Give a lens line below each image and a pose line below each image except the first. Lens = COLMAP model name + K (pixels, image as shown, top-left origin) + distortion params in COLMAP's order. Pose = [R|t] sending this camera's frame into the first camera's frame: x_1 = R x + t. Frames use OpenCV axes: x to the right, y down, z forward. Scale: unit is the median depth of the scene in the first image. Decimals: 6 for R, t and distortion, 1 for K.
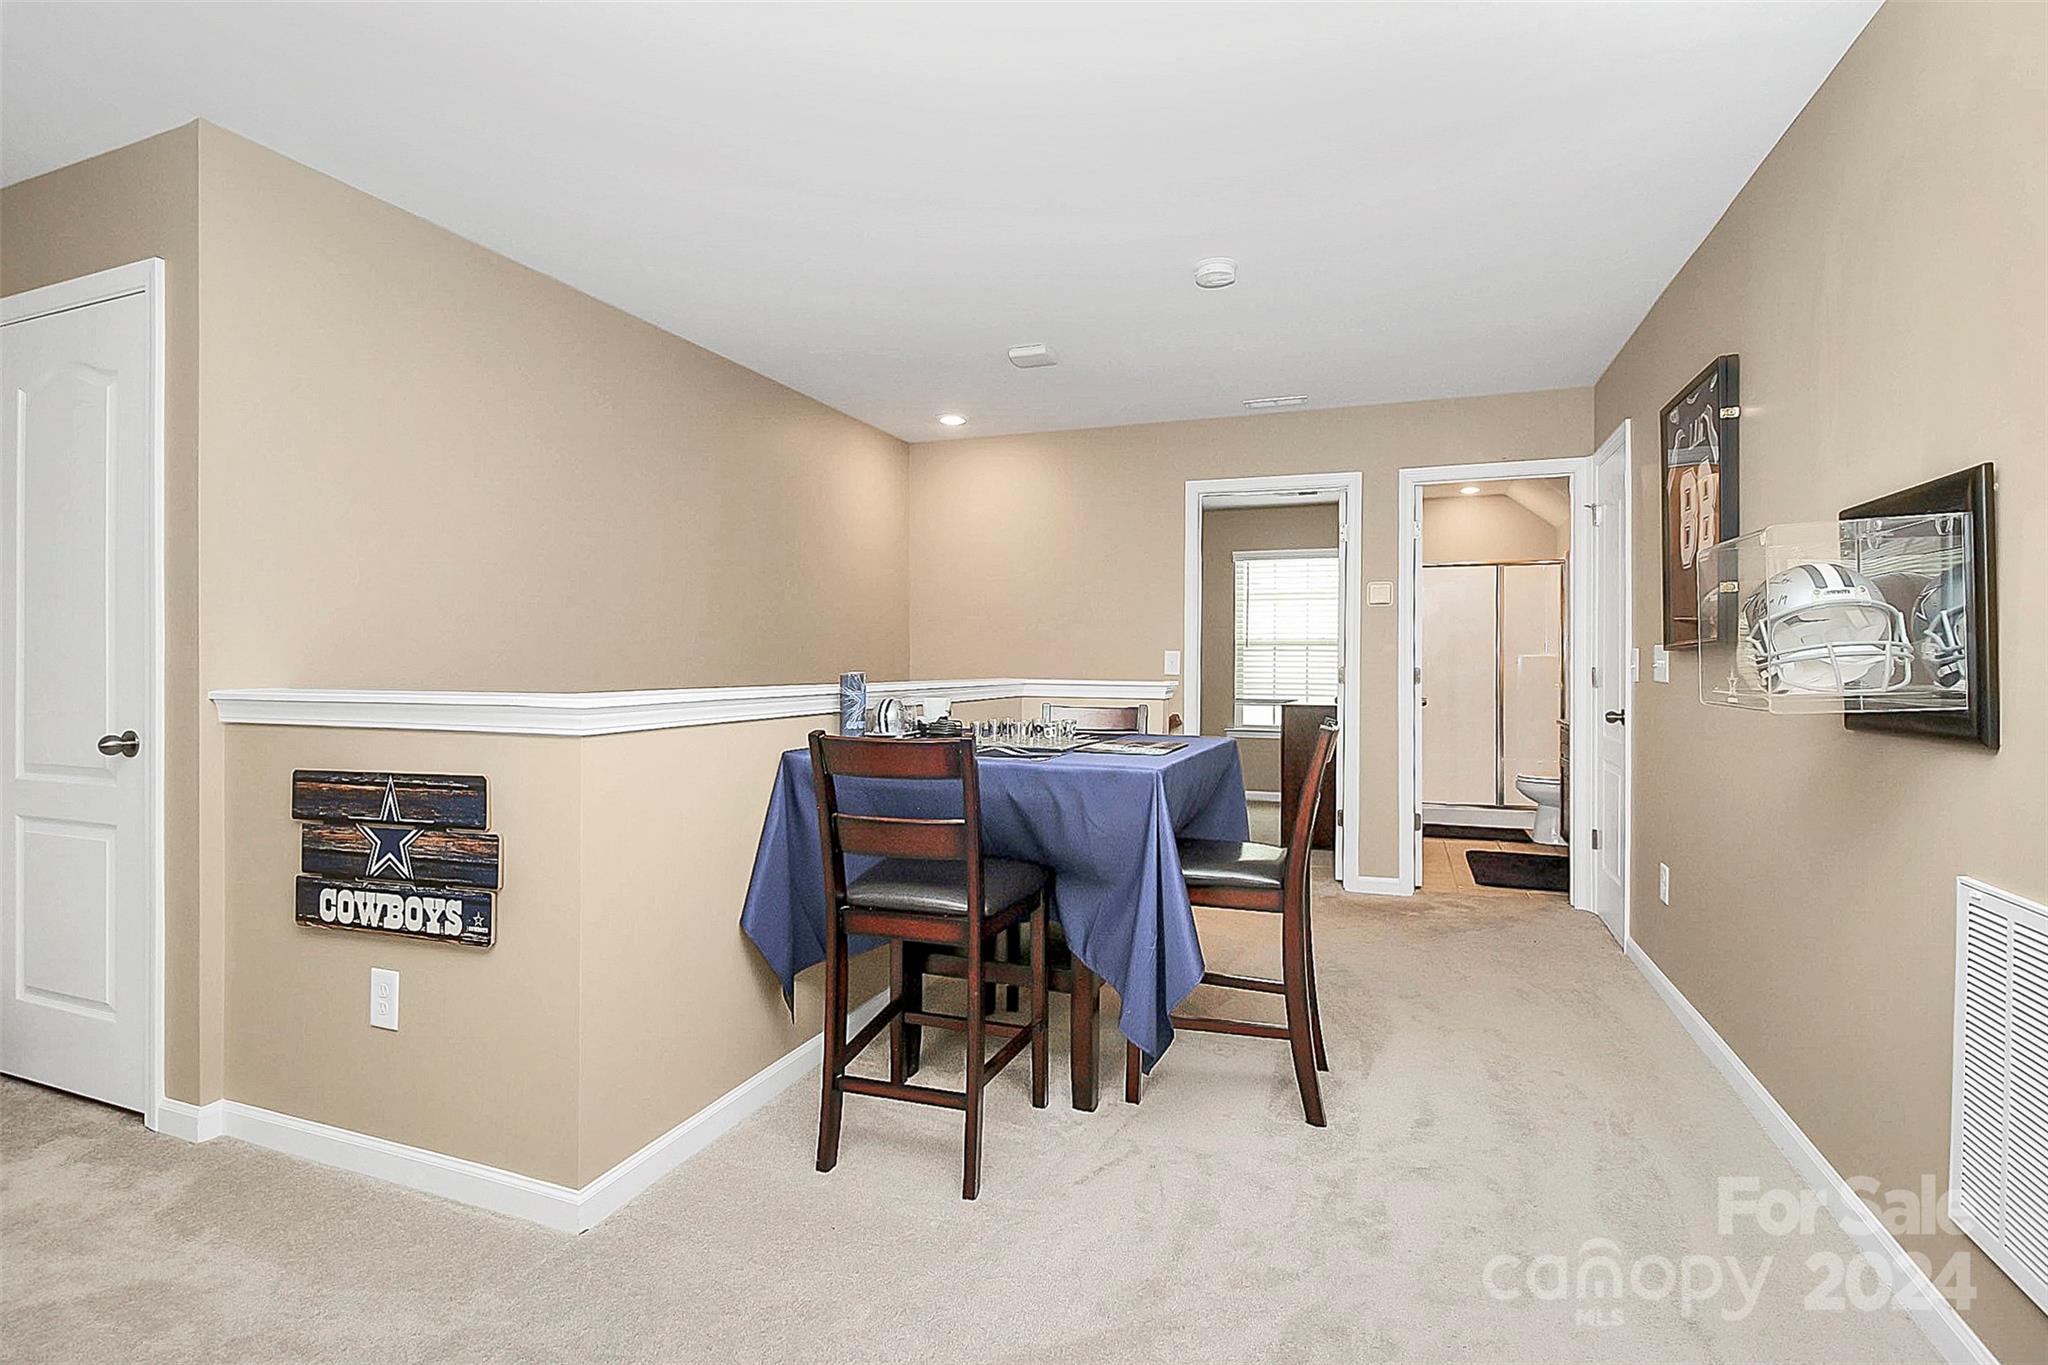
lens RADIAL K [[973.7, 0, 1022.8], [0, 973.7, 654.5], [0, 0, 1]] dist [-0.001069, -0.000376]
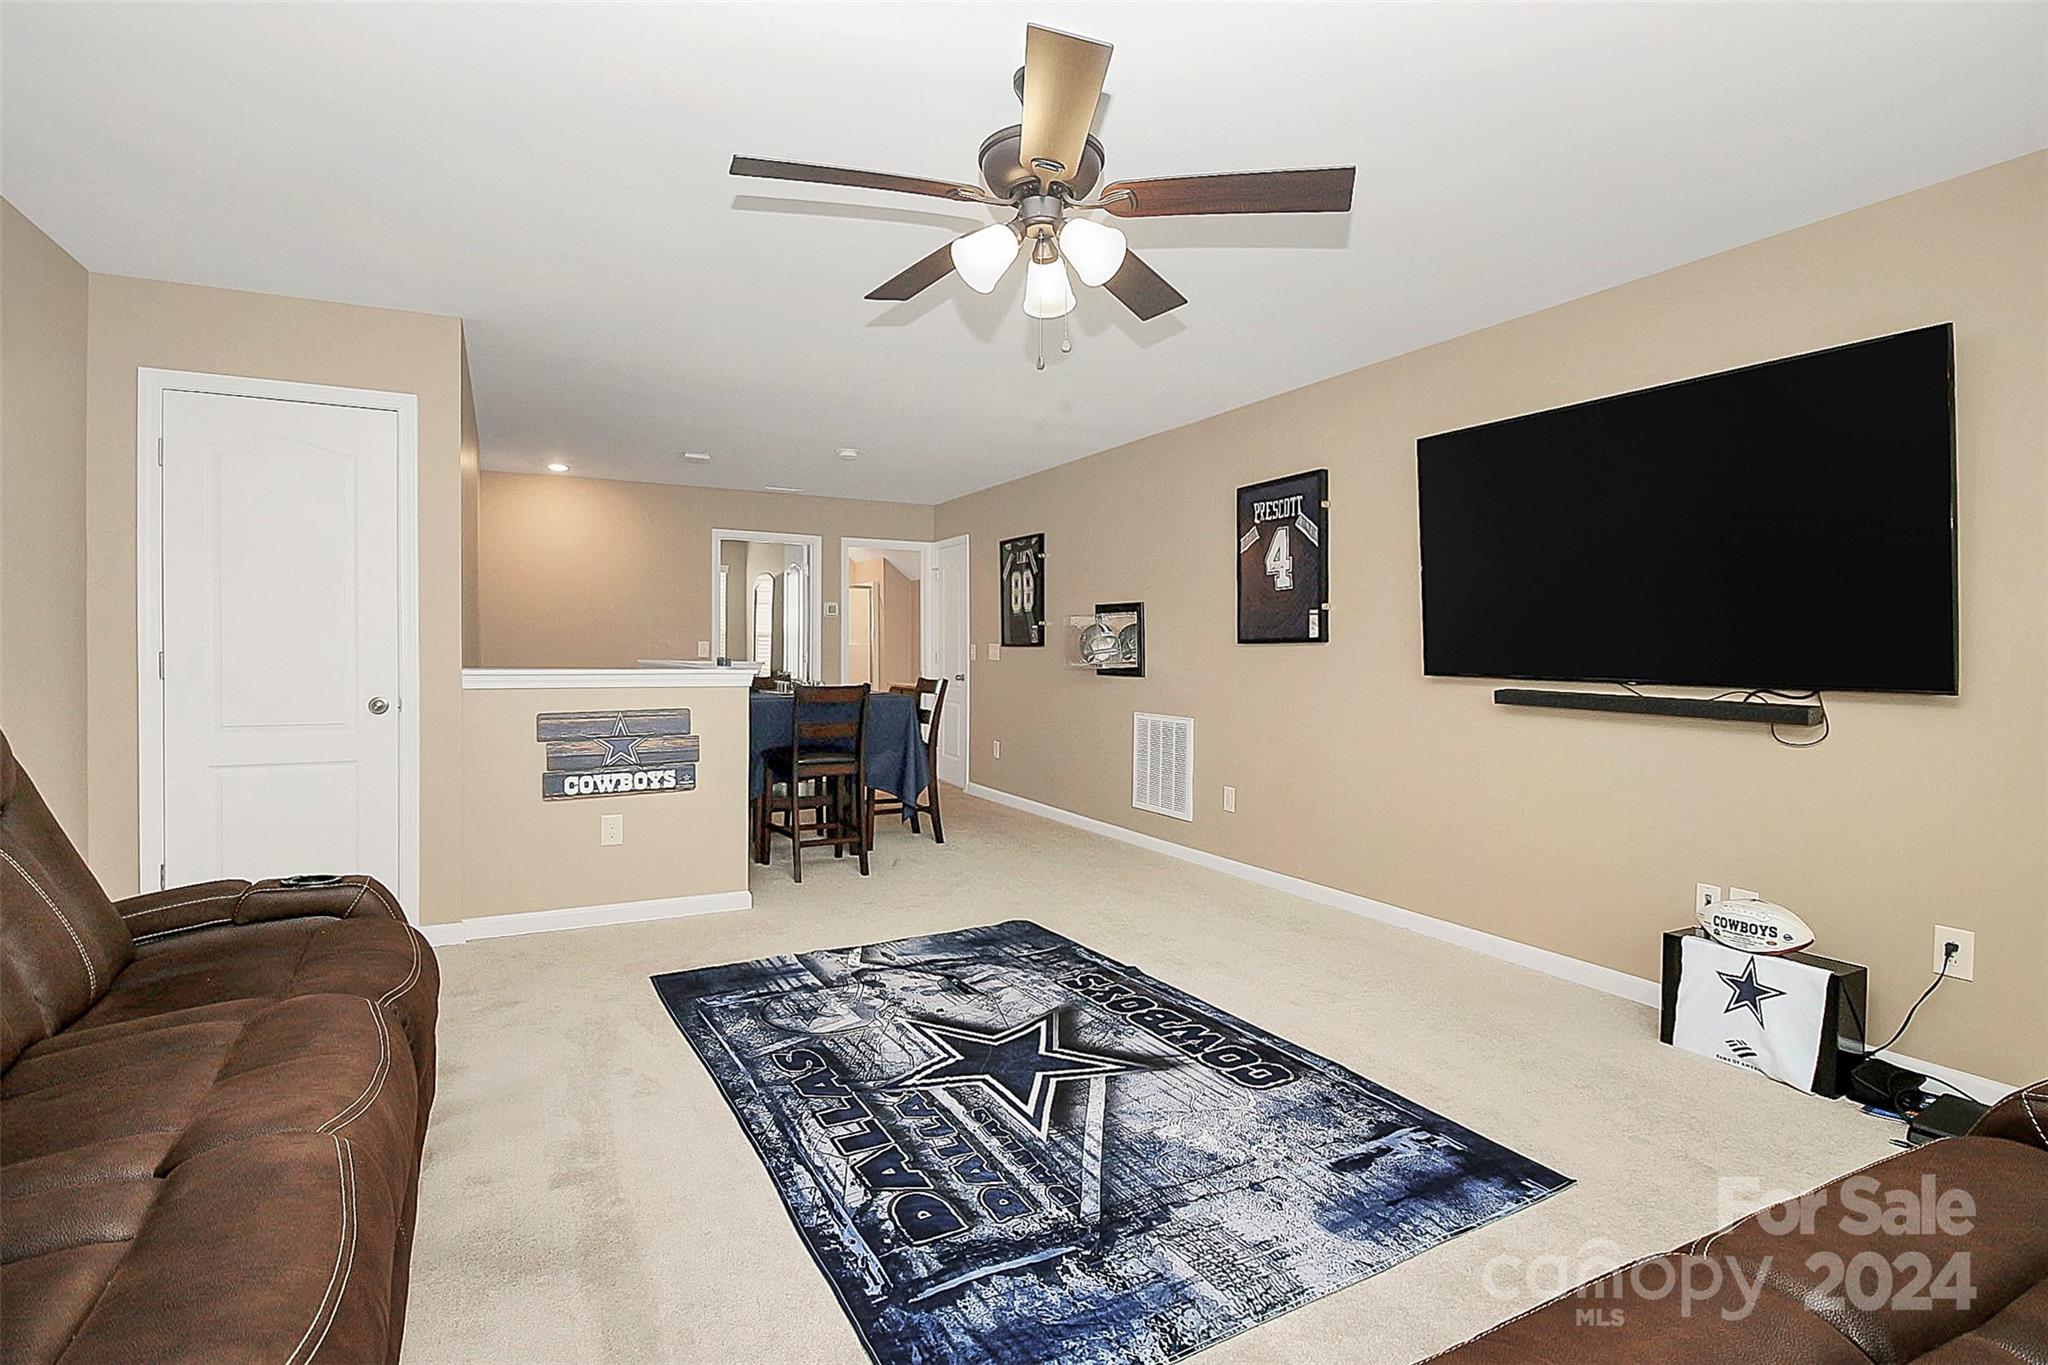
lens RADIAL K [[973.7, 0, 1022.8], [0, 973.7, 654.5], [0, 0, 1]] dist [-0.001069, -0.000376]
pose [[0.667089, -0.000641, 0.744978, -1.530589], [-0.015130, 0.999782, 0.014409, -0.028816], [-0.744824, -0.020884, 0.666934, -0.860416]]
